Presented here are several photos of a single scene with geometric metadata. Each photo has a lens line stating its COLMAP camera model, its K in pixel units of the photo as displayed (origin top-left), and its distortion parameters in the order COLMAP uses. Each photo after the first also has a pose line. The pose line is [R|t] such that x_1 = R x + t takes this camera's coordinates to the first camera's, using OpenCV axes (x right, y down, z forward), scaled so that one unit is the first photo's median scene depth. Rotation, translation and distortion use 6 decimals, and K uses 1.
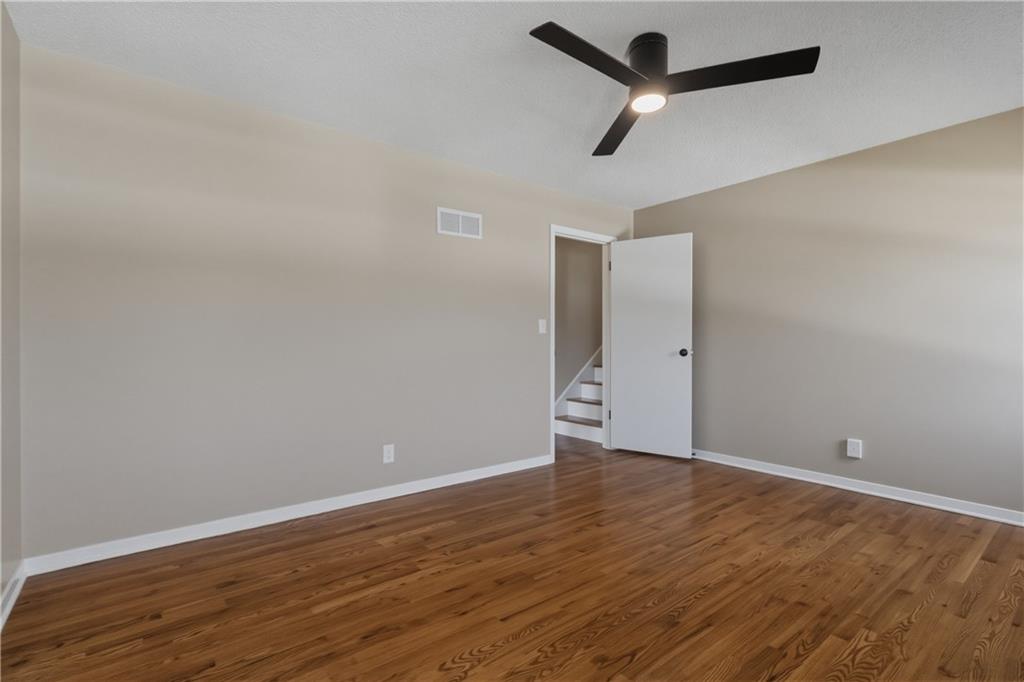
lens RADIAL K [[471.0, 0, 512.0], [0, 471.0, 341.0], [0, 0, 1]] dist [0.000878, 0.000193]
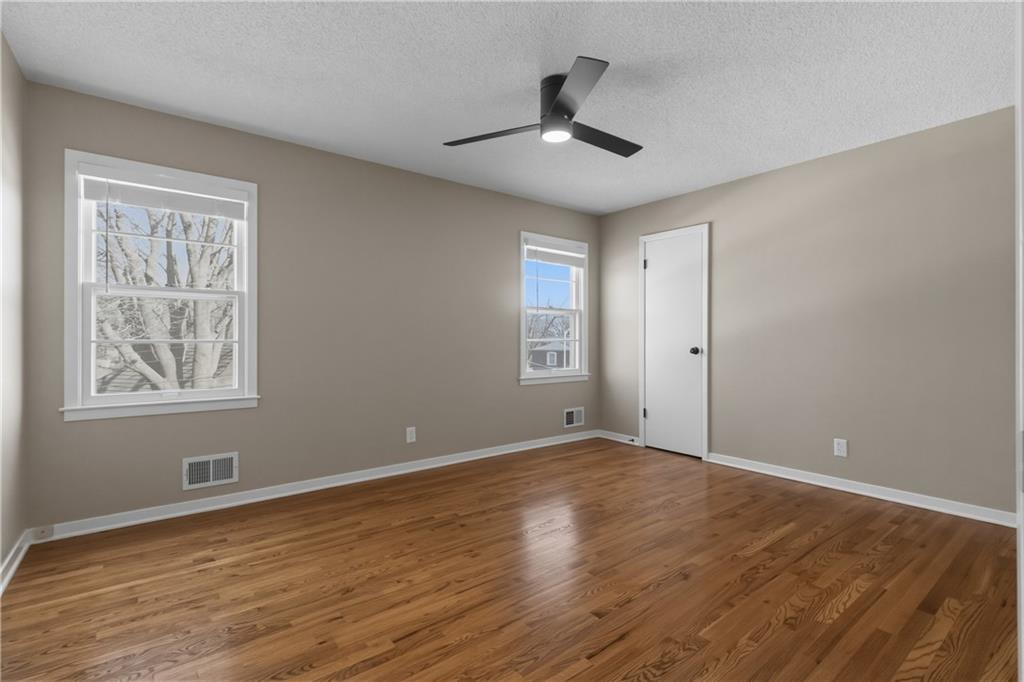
lens RADIAL K [[471.0, 0, 512.0], [0, 471.0, 341.0], [0, 0, 1]] dist [0.000878, 0.000193]
pose [[-1.000000, 0.000756, -0.000168, 0.369037], [0.000755, 0.999991, 0.004114, -0.003576], [0.000171, 0.004114, -0.999992, 2.001641]]
